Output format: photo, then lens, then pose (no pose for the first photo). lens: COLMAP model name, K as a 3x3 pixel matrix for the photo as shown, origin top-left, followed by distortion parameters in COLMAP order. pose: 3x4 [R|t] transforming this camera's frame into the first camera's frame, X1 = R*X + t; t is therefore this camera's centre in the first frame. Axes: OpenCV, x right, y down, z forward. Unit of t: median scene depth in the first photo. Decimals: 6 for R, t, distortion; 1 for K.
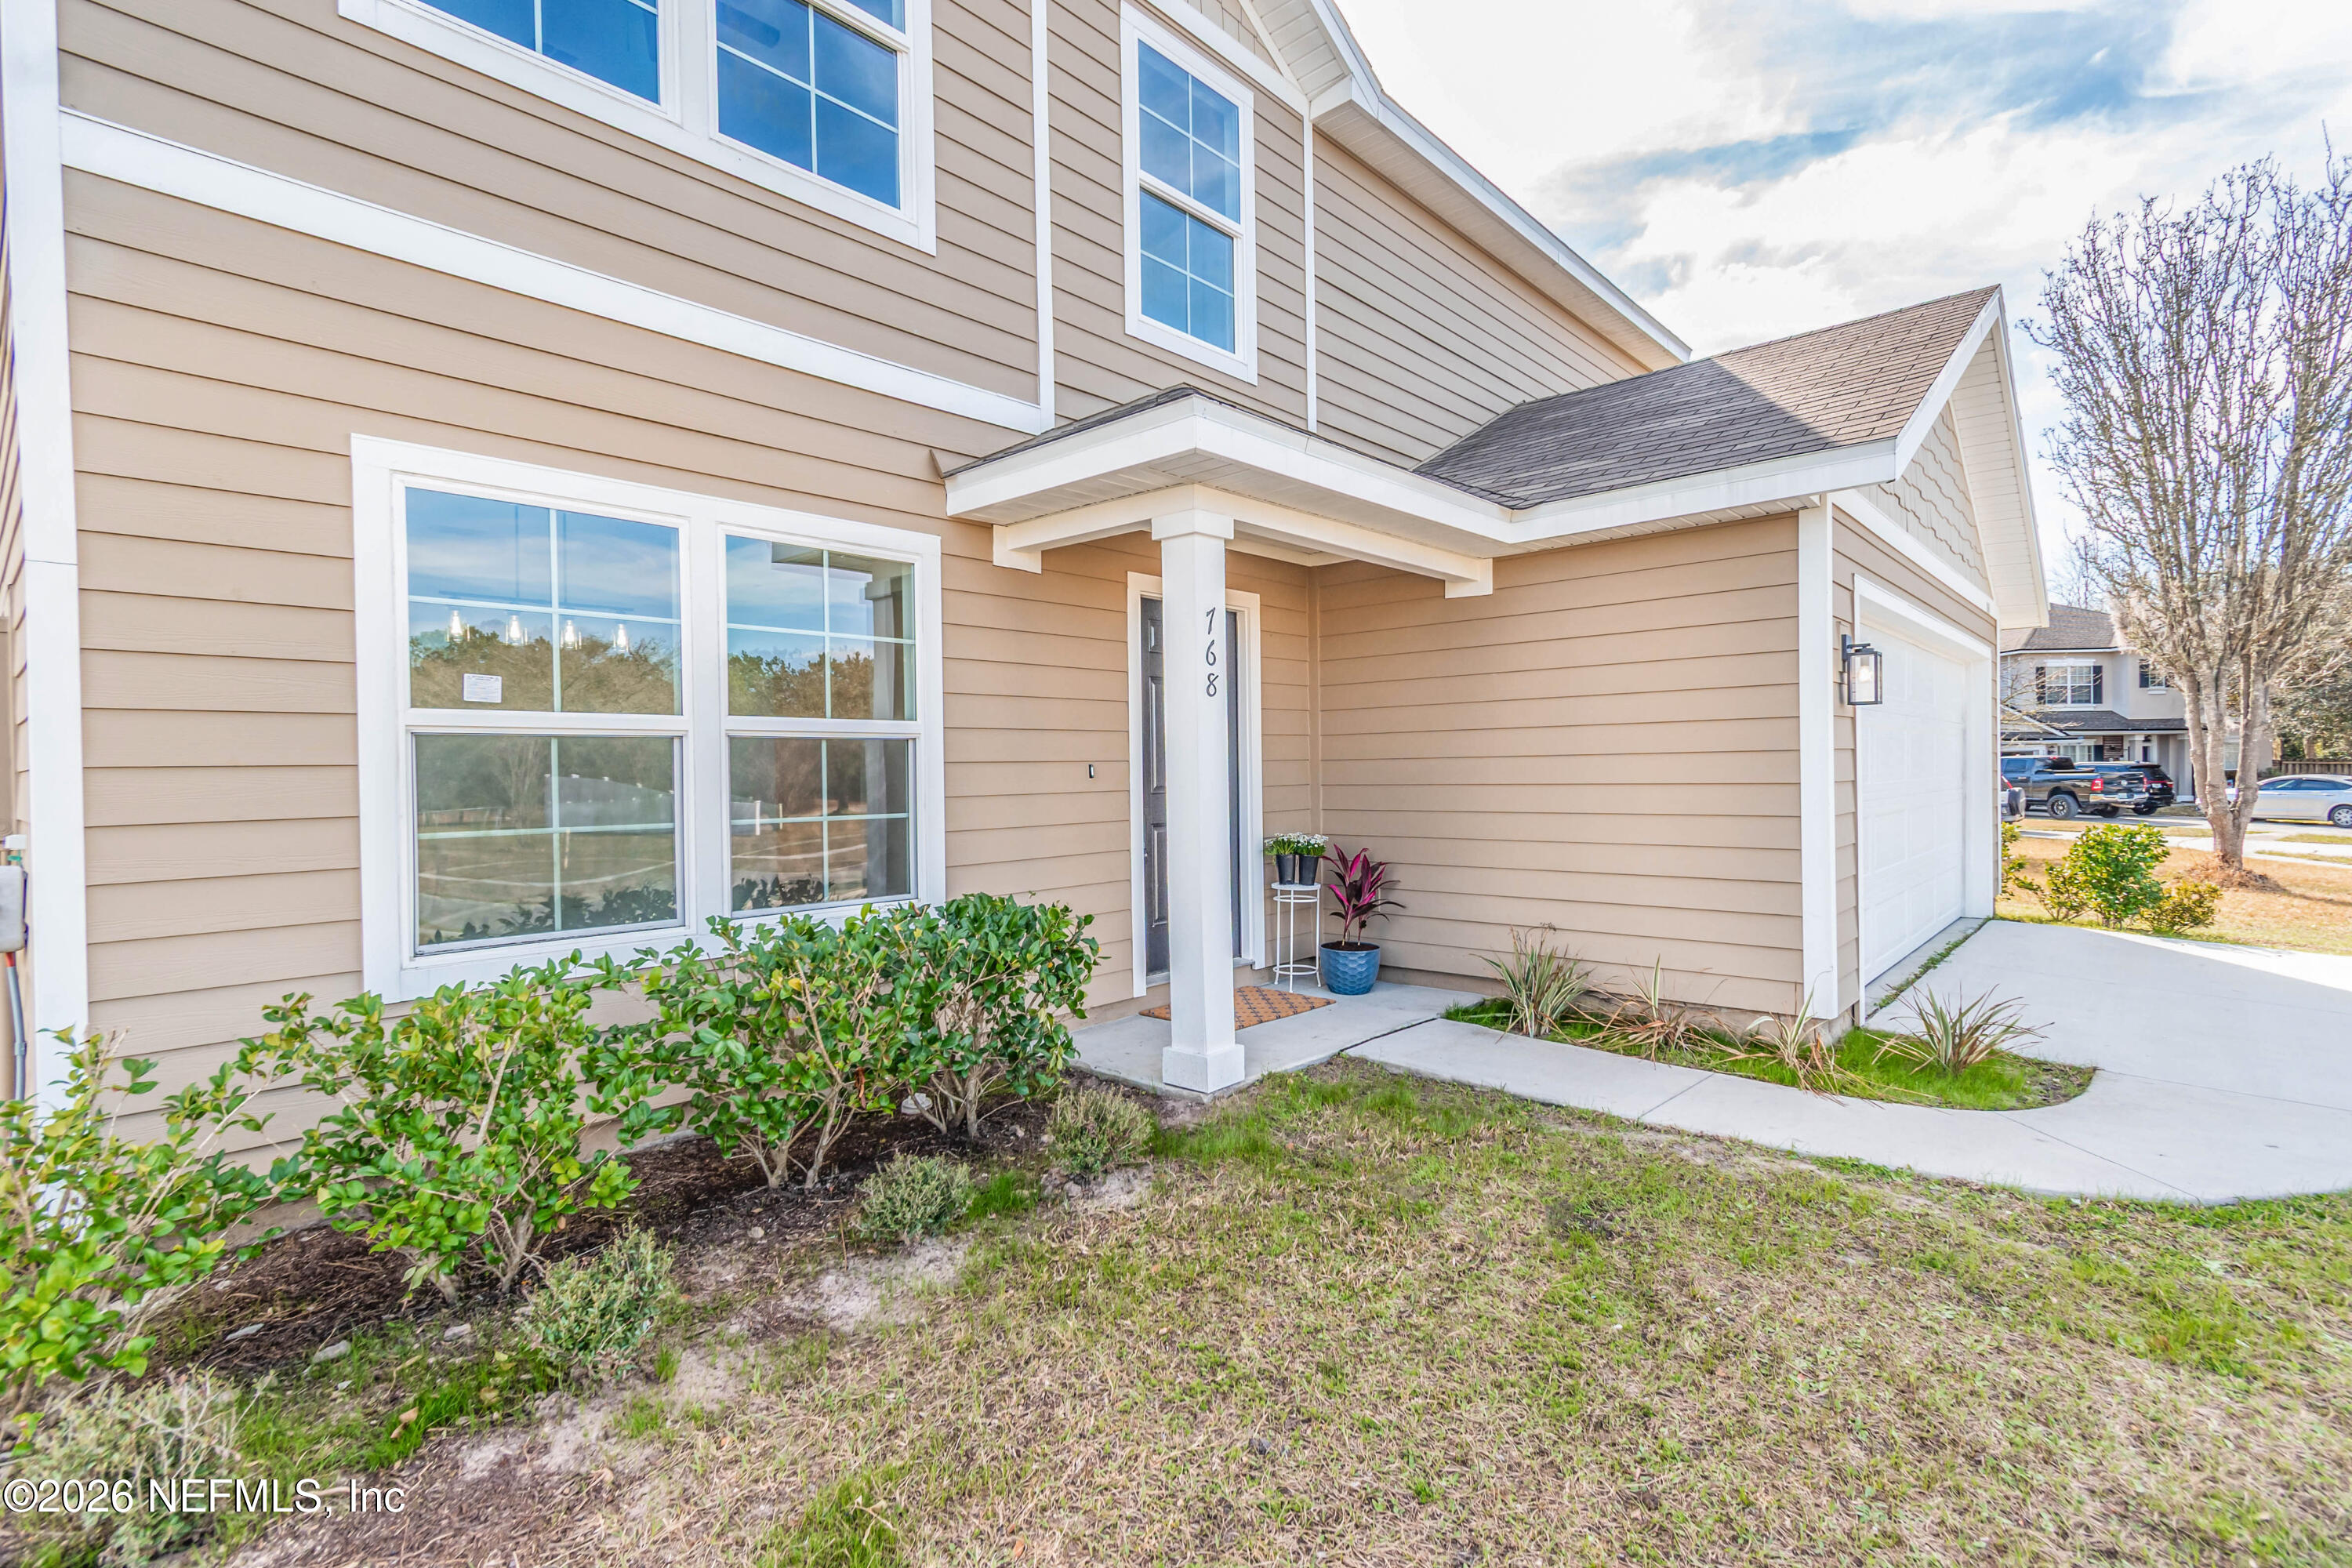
lens RADIAL K [[1077.6, 0, 1164.7], [0, 1077.6, 782.4], [0, 0, 1]] dist [-0.005300, -0.001137]
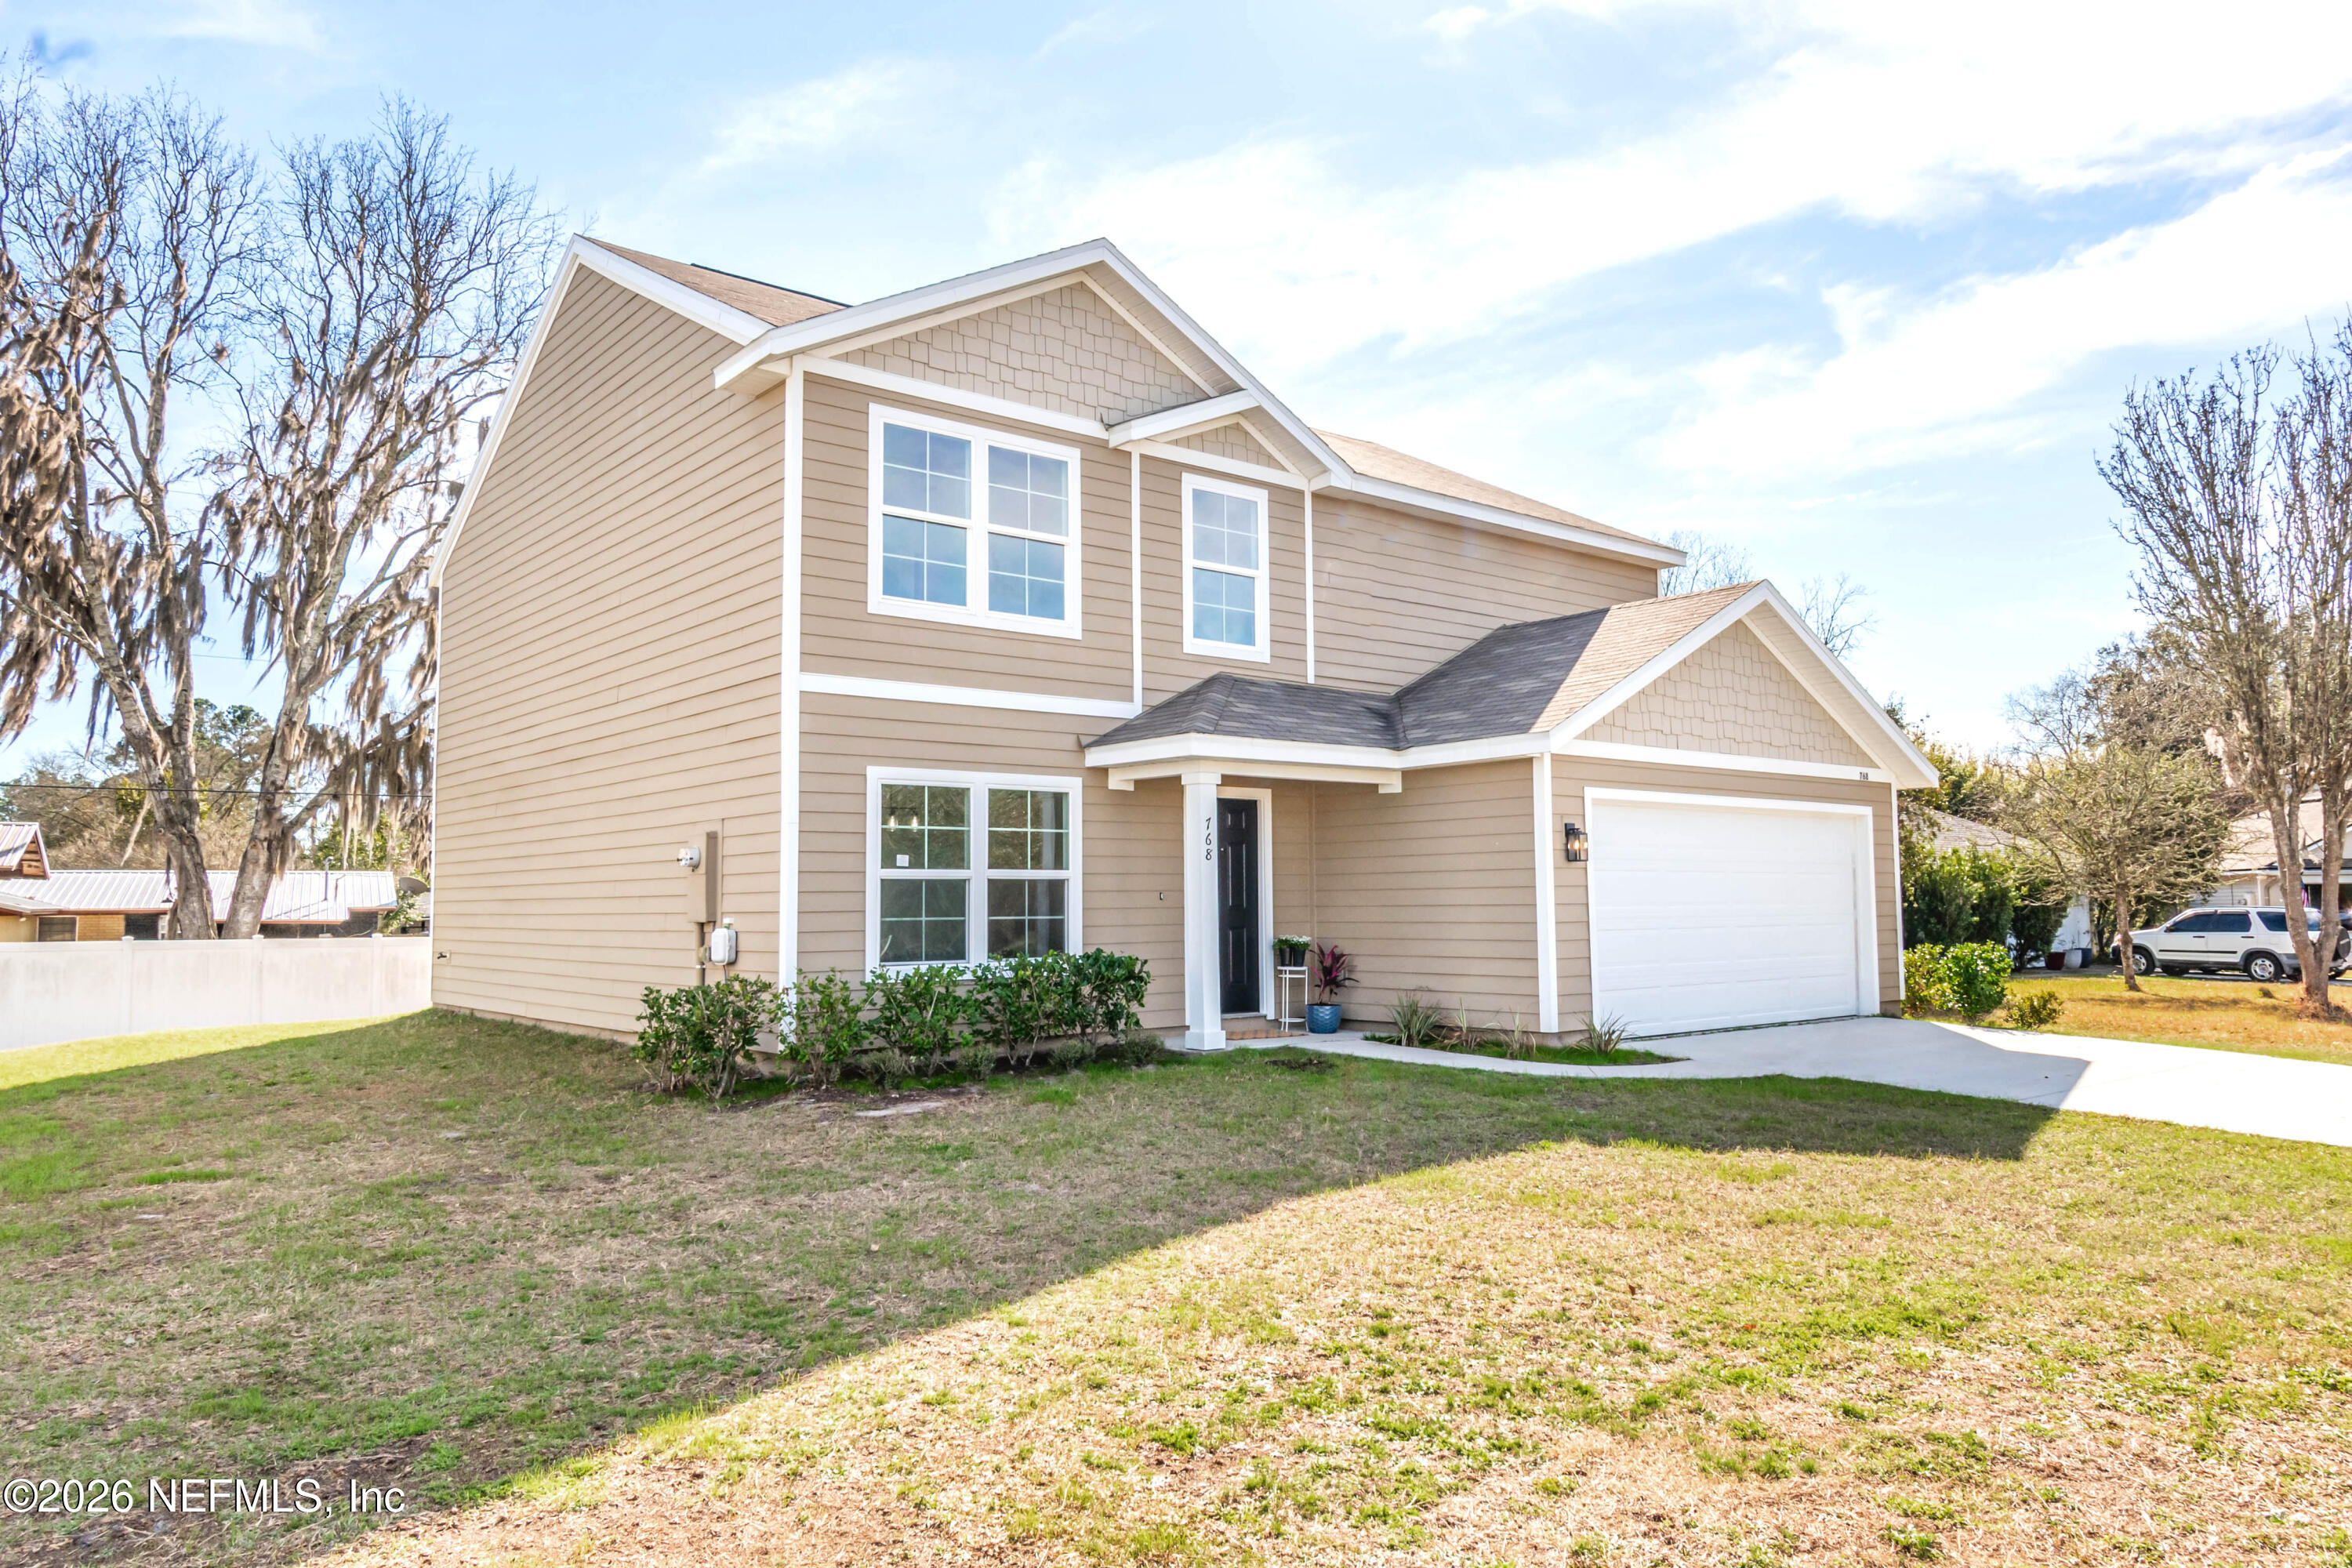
lens RADIAL K [[1559.9, 0, 1180.3], [0, 1559.9, 786.6], [0, 0, 1]] dist [-0.000462, 0.000029]
pose [[0.991779, -0.003191, -0.127921, 0.346748], [-0.007728, 0.996371, -0.084771, 0.032018], [0.127727, 0.085062, 0.988155, -1.852393]]
